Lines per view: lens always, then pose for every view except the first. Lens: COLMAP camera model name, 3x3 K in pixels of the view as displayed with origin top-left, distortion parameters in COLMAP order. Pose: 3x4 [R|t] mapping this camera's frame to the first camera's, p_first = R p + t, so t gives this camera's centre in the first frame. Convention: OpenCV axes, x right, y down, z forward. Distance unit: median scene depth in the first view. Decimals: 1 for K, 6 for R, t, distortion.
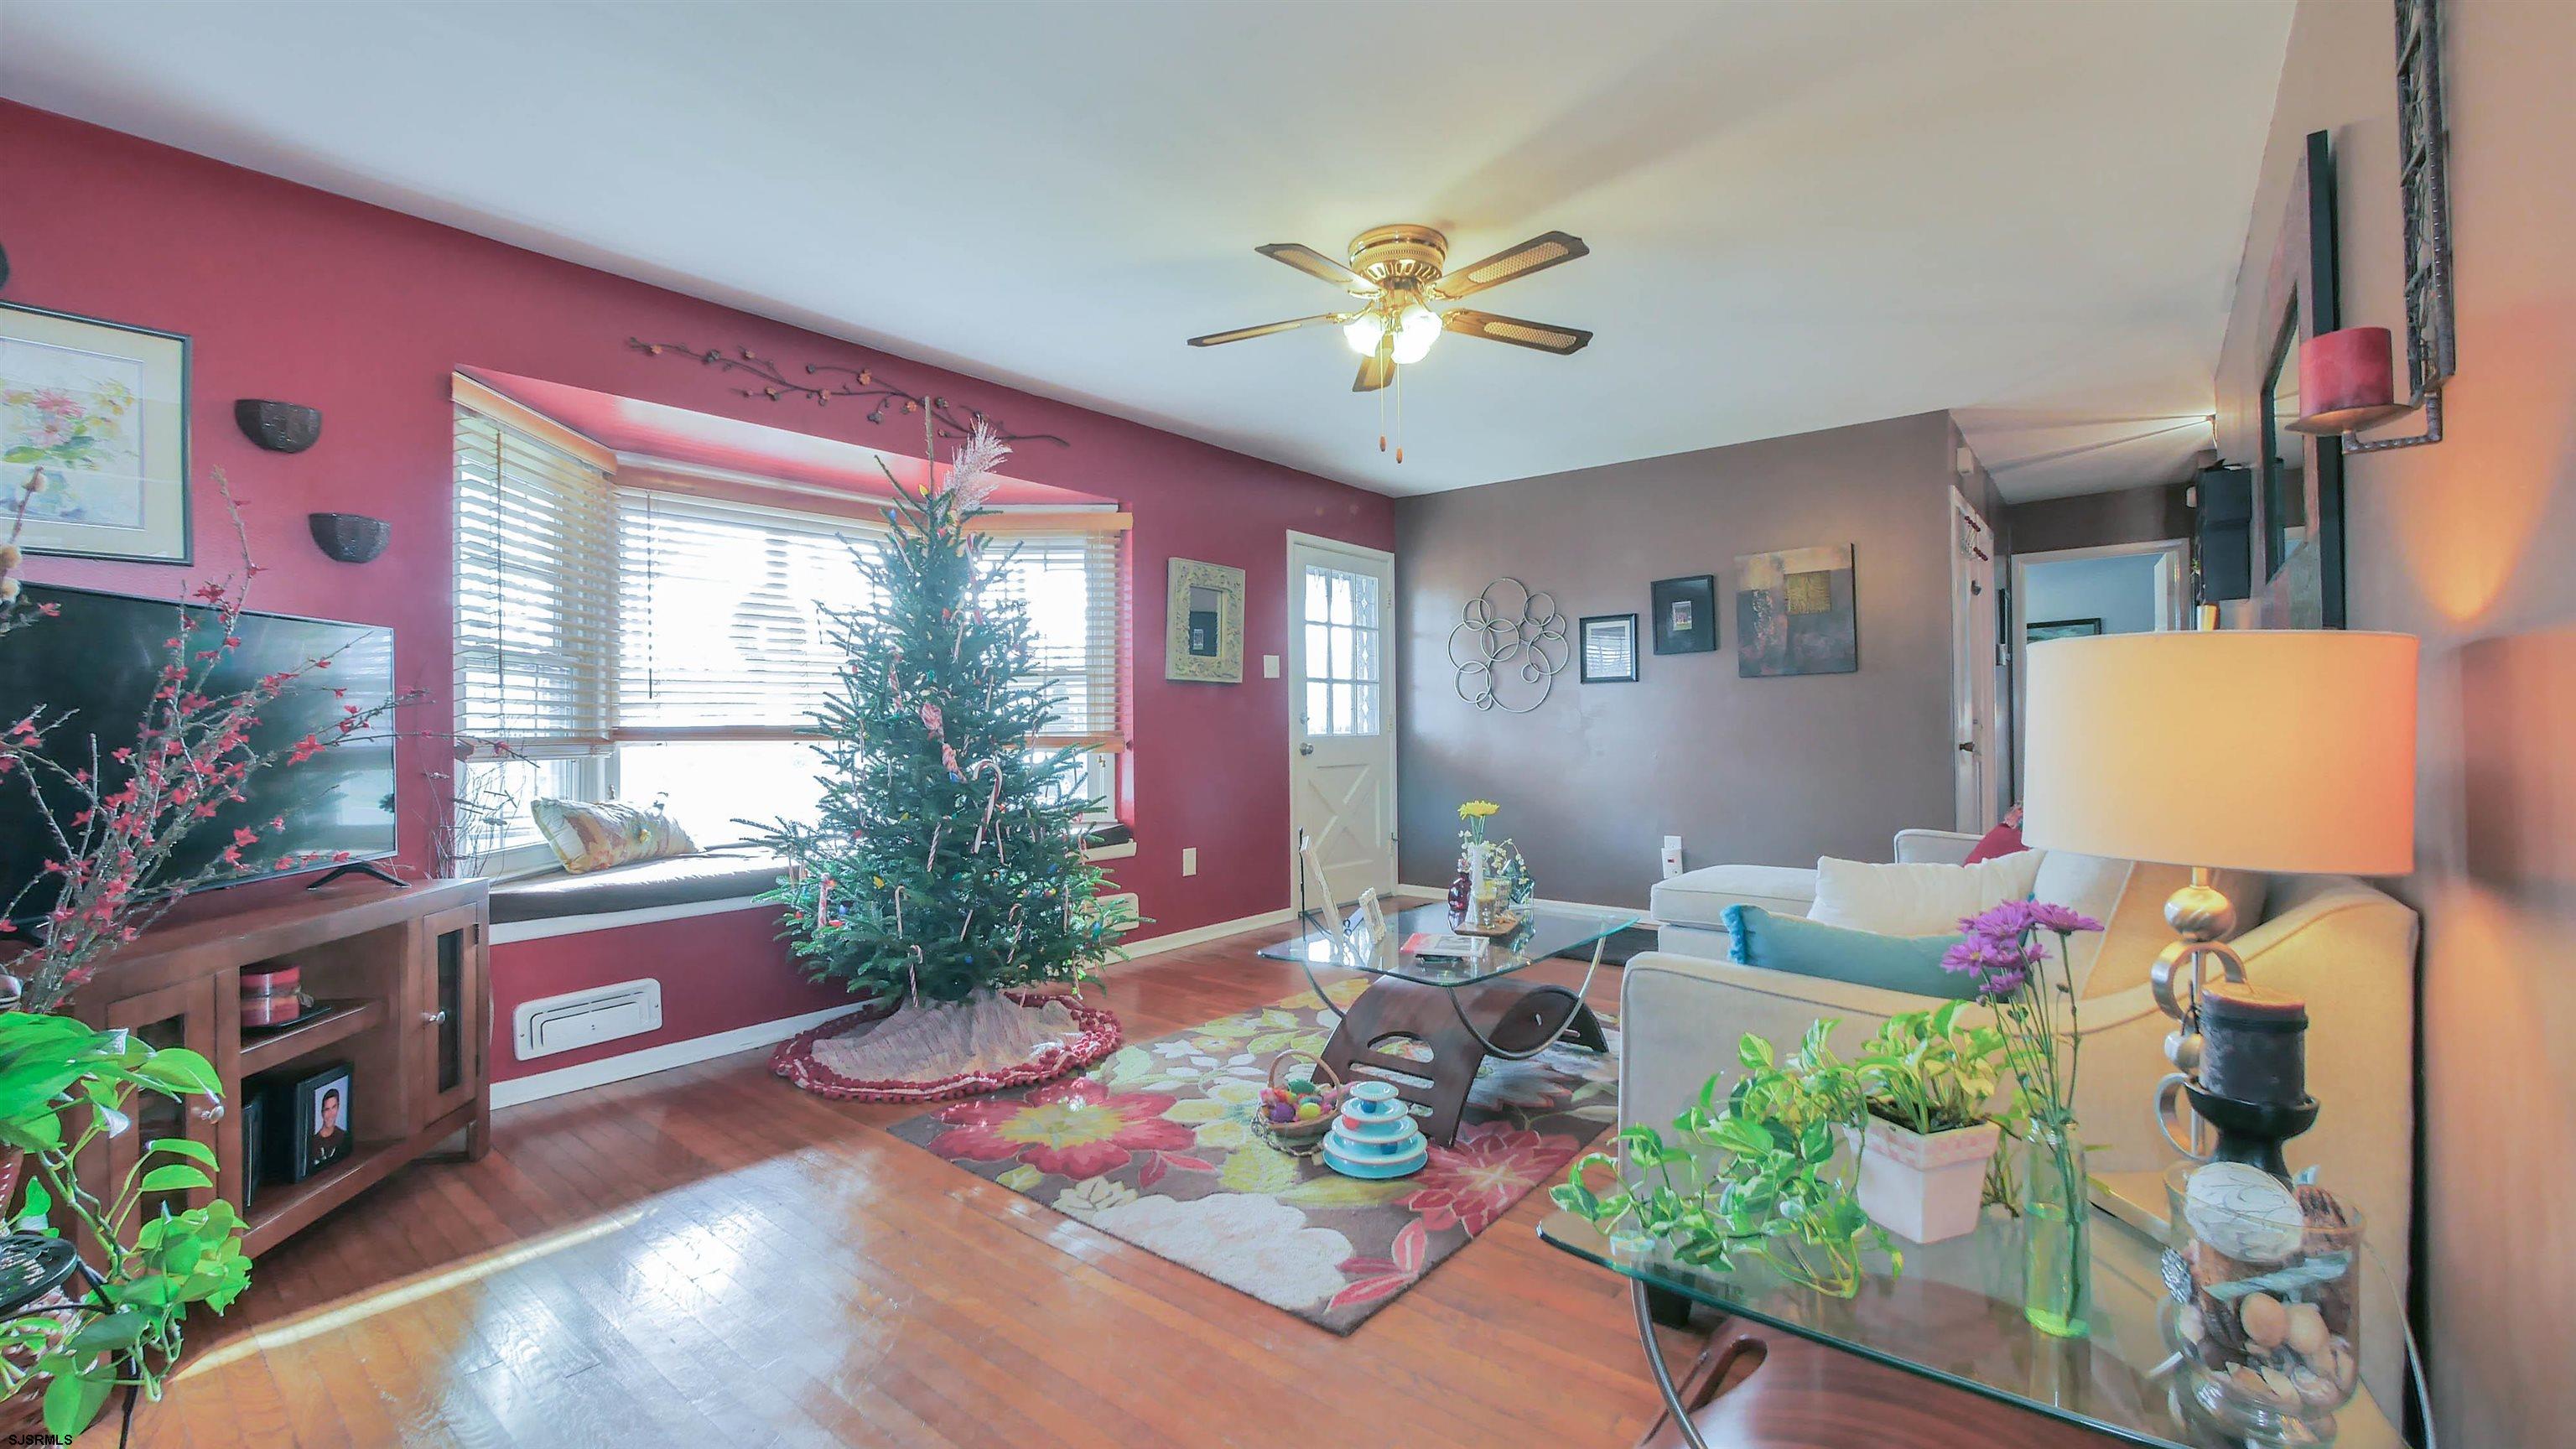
lens RADIAL K [[1053.0, 0, 1281.3], [0, 1053.0, 730.2], [0, 0, 1]] dist [-0.004078, -0.004210]
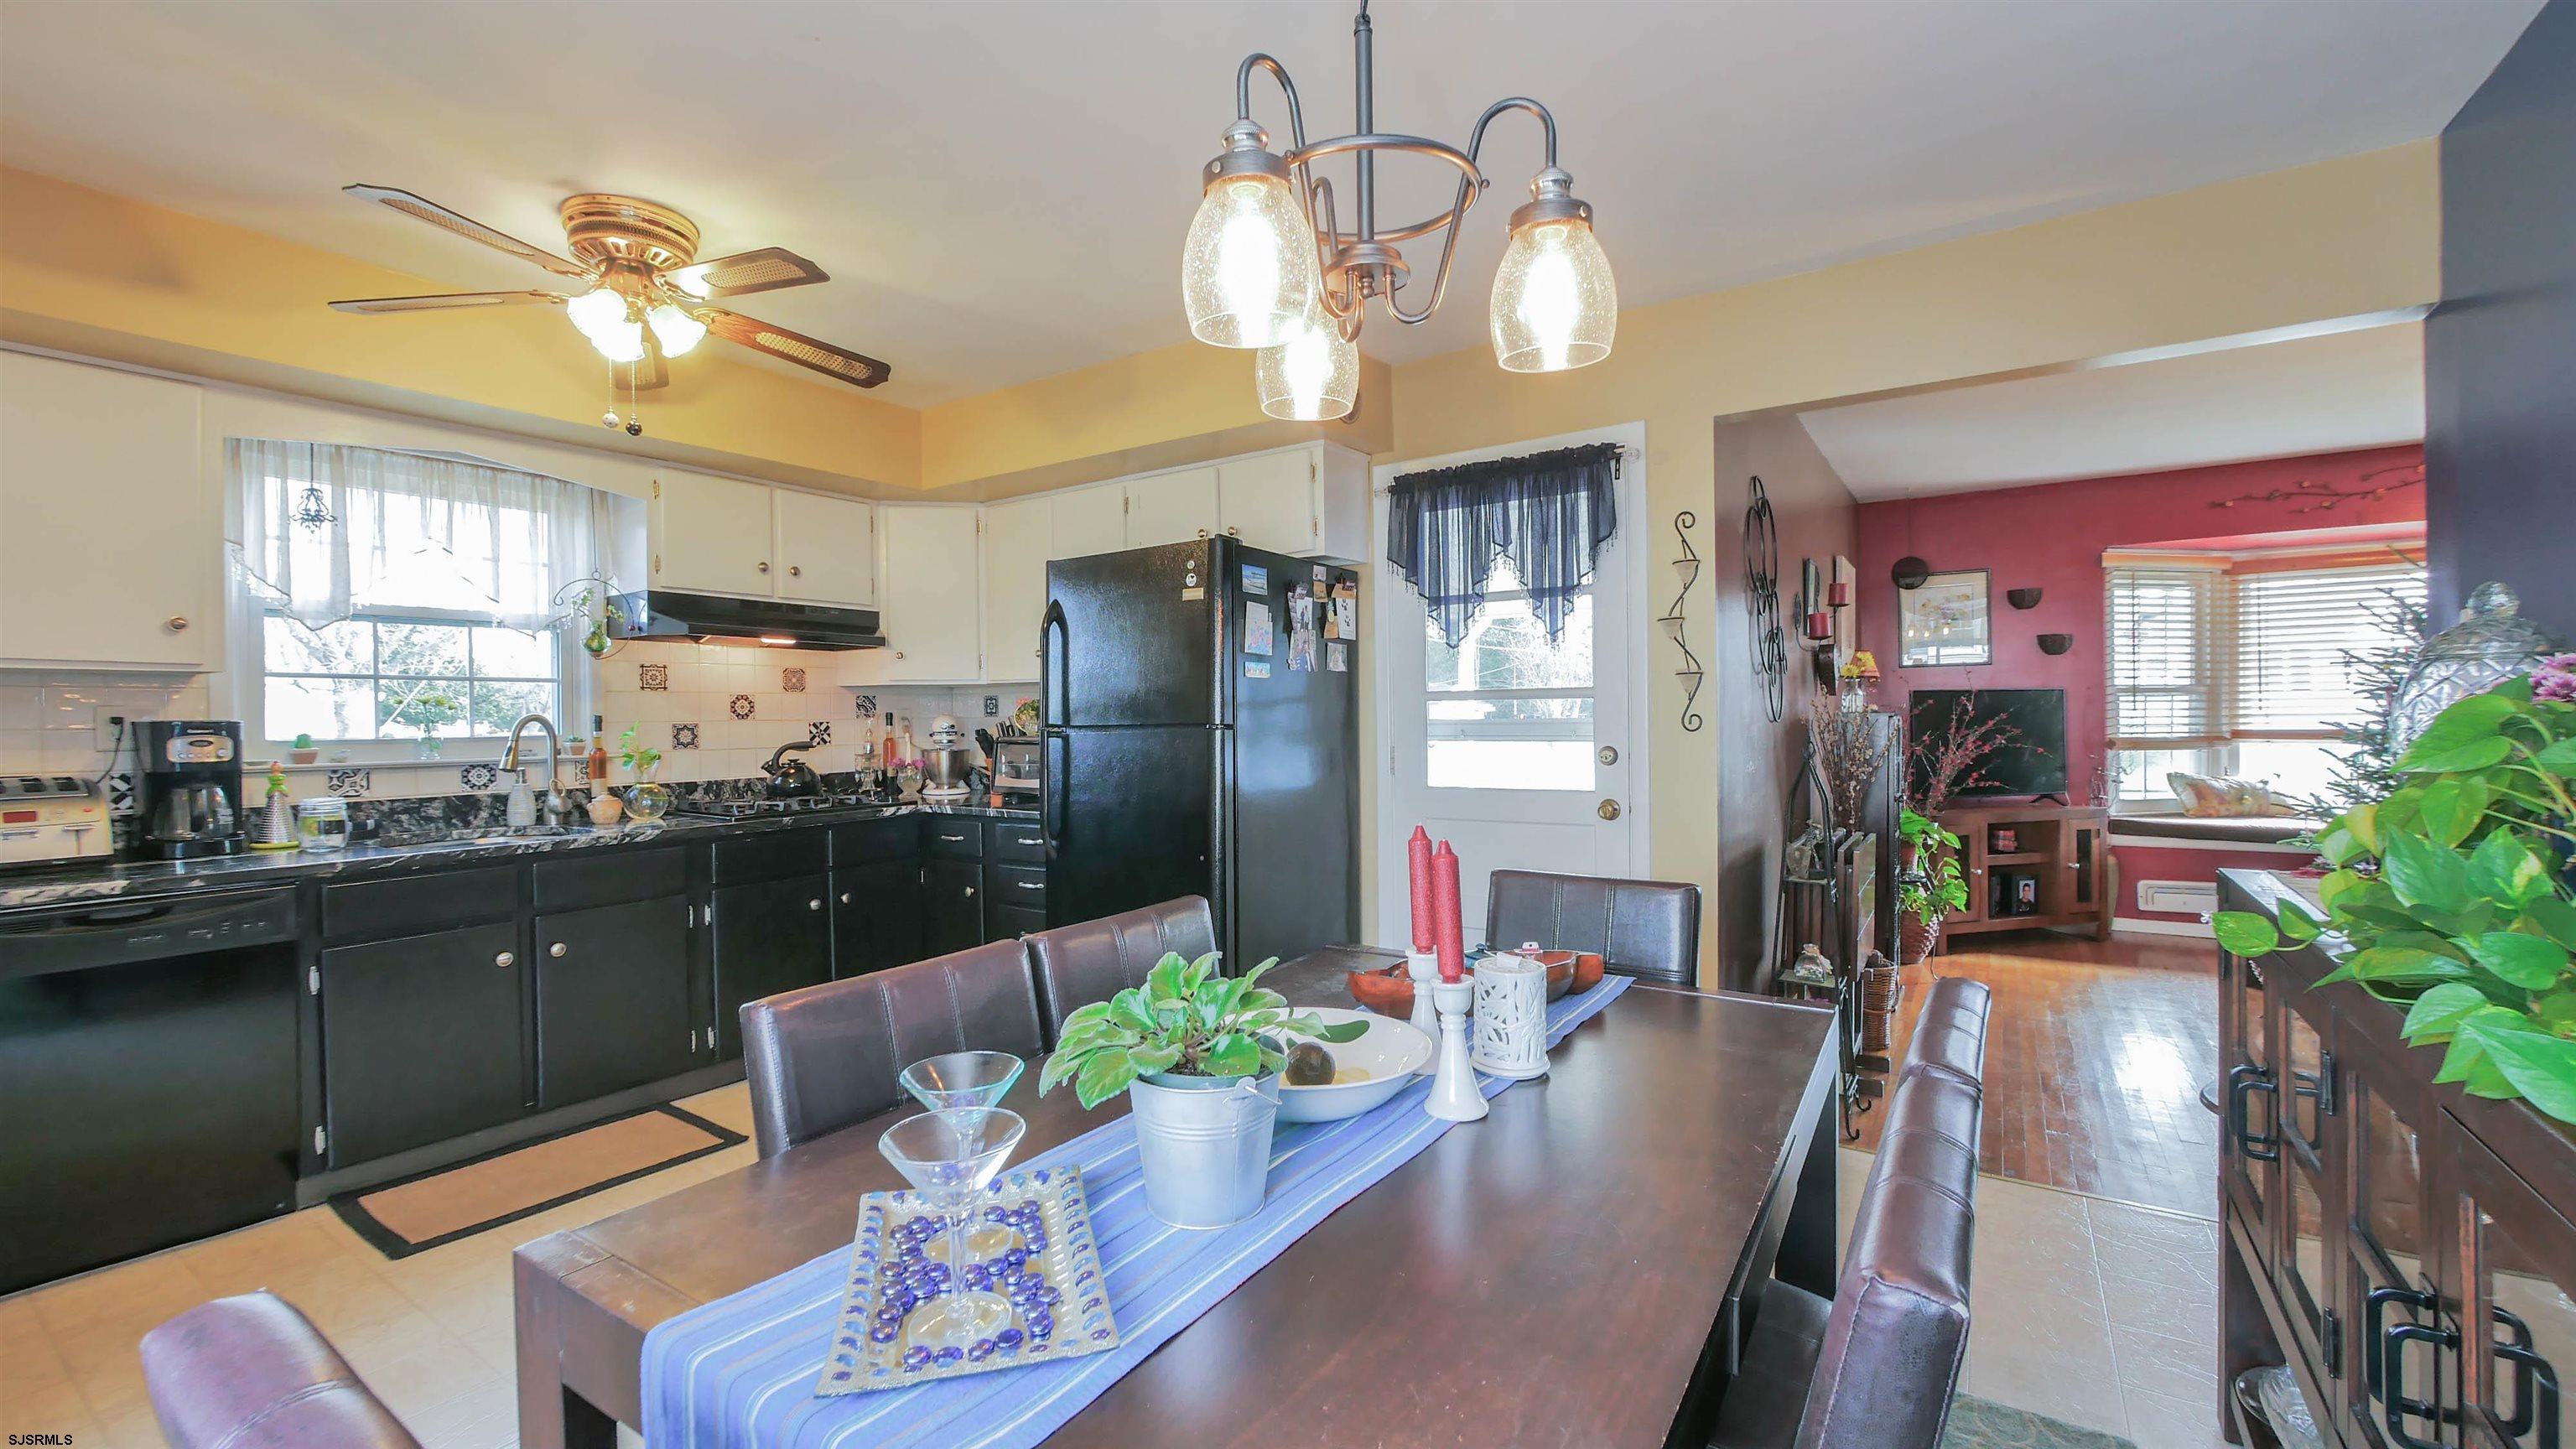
lens RADIAL K [[1058.8, 0, 1278.0], [0, 1058.8, 718.9], [0, 0, 1]] dist [-0.011514, 0.003039]
pose [[0.080046, 0.010229, -0.996739, 0.849485], [0.008895, 0.999900, 0.010976, -0.051342], [0.996751, -0.009745, 0.079947, -0.570179]]
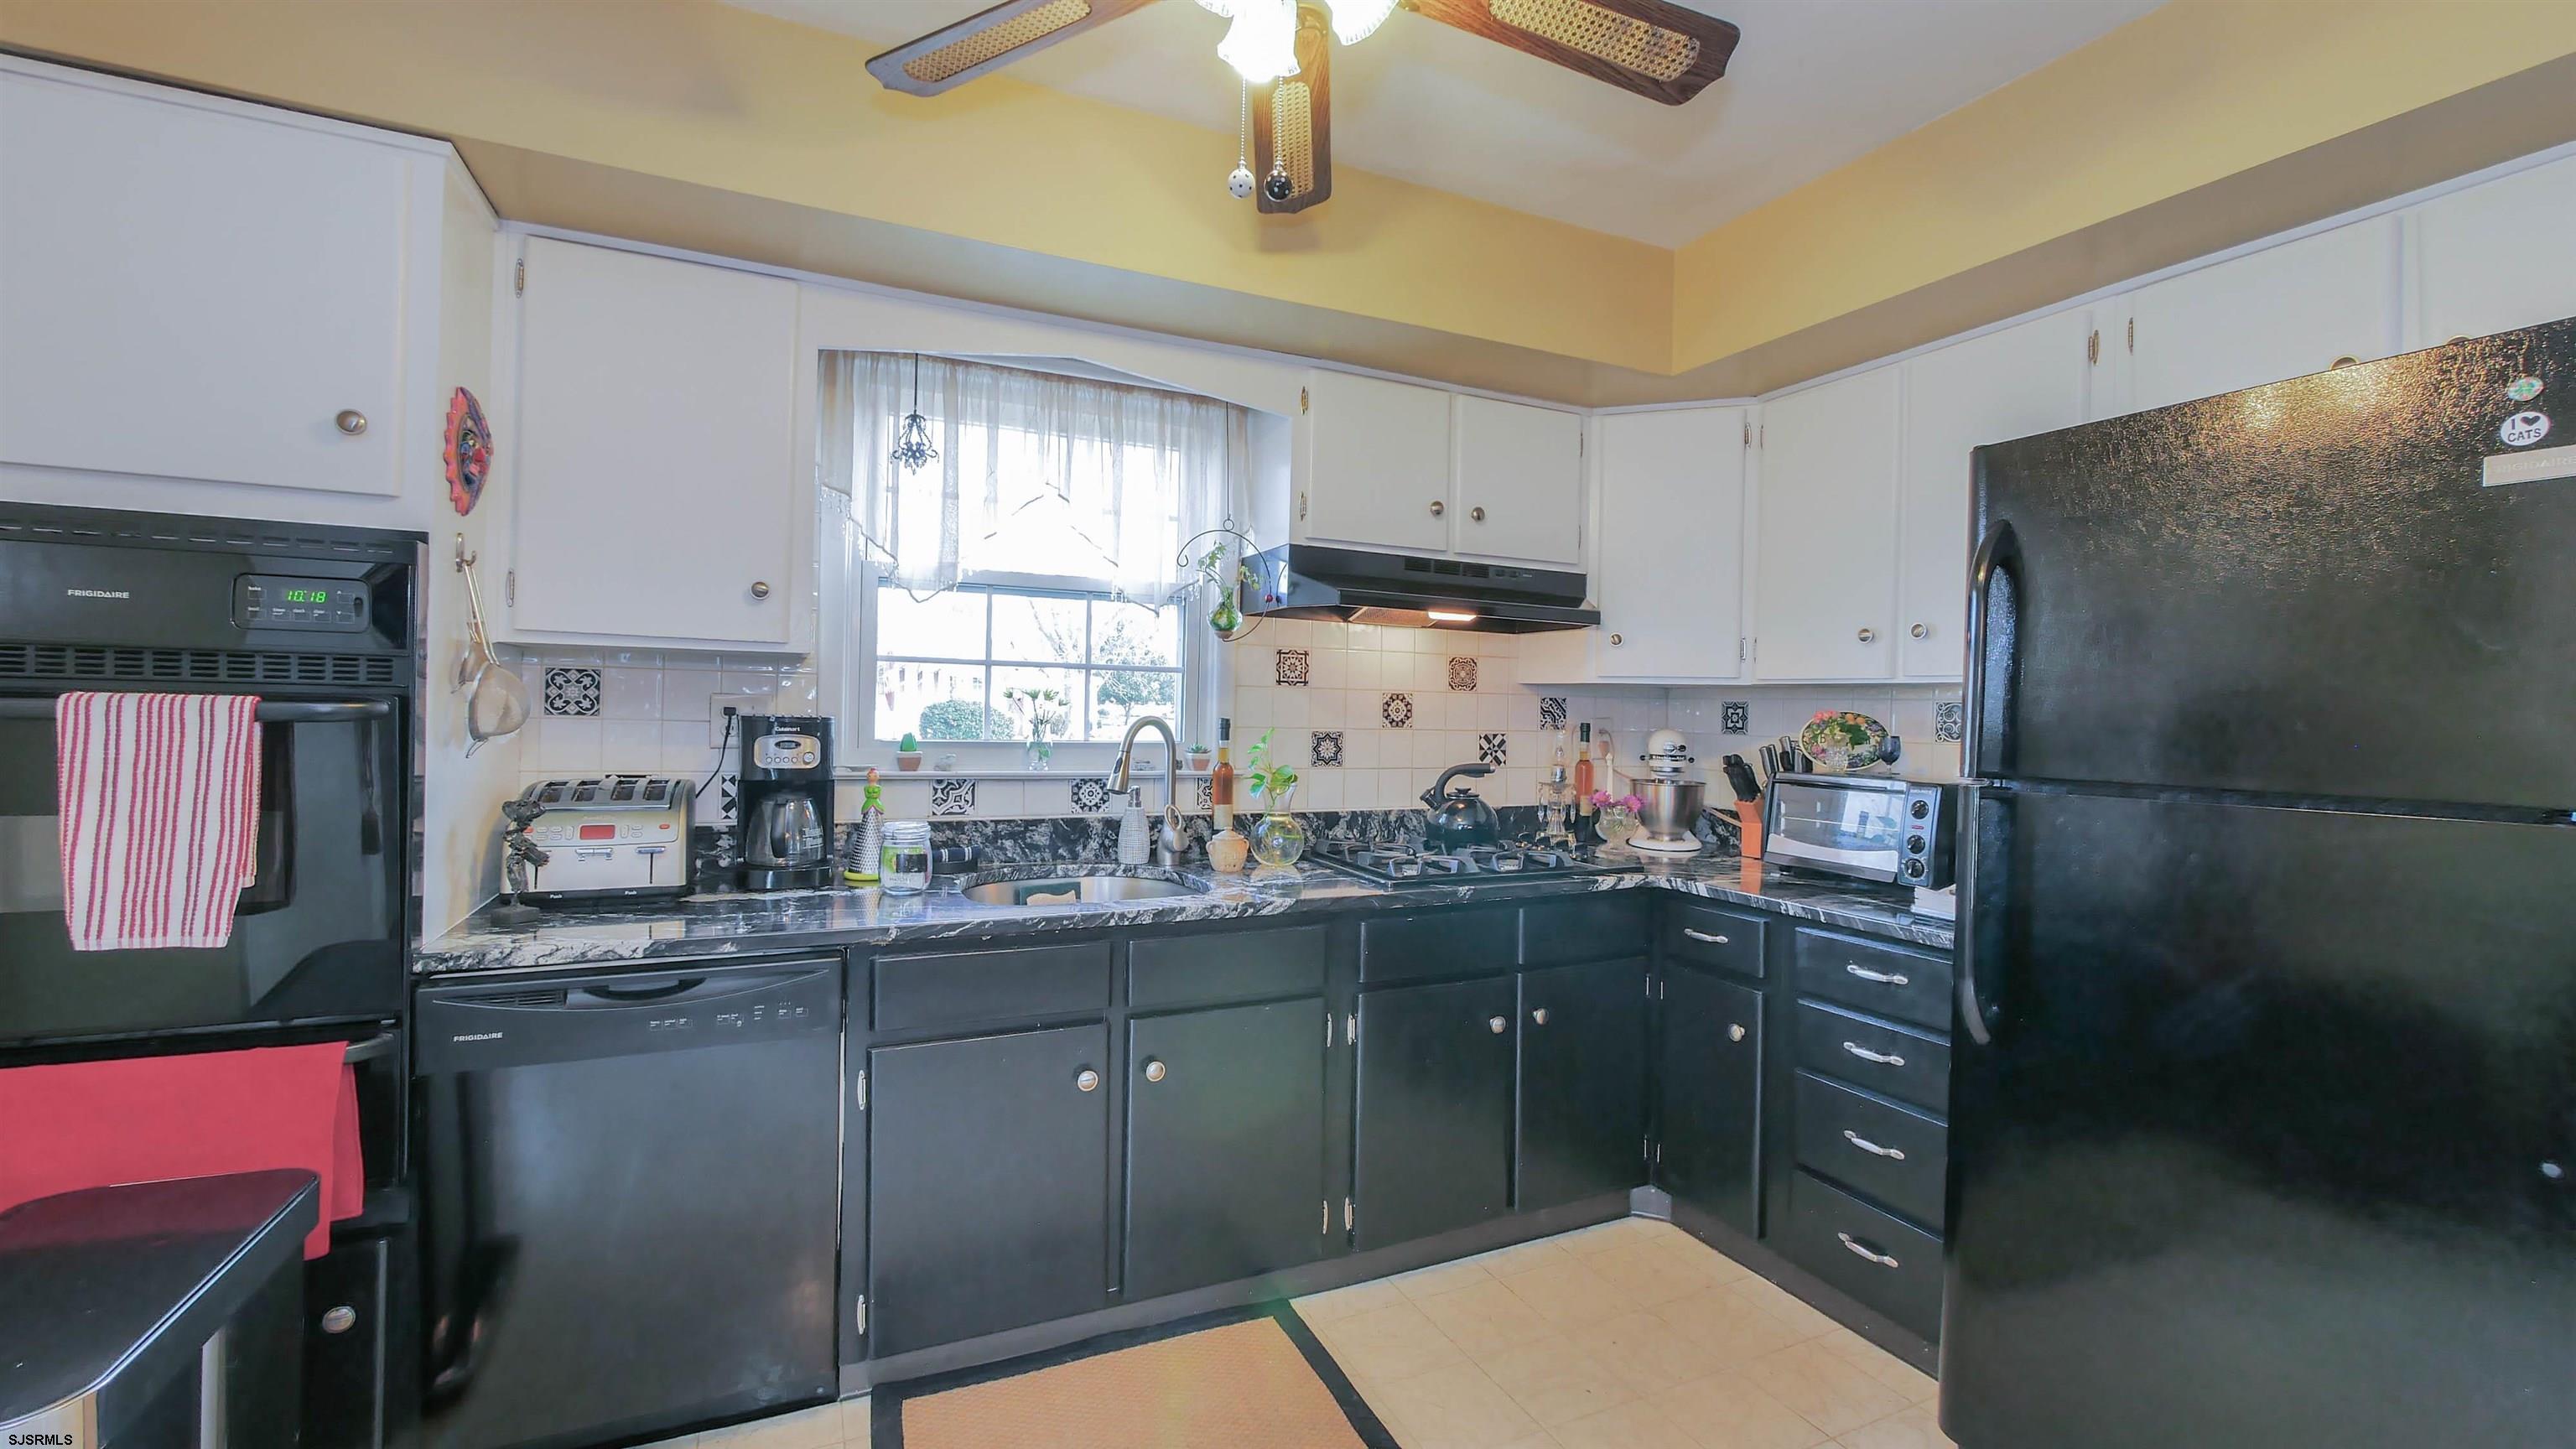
lens RADIAL K [[1058.8, 0, 1278.0], [0, 1058.8, 718.9], [0, 0, 1]] dist [-0.011514, 0.003039]
pose [[-0.447862, 0.007405, -0.894072, 0.431084], [-0.021340, 0.999592, 0.018969, -0.064319], [0.893848, 0.027575, -0.447522, -0.776538]]
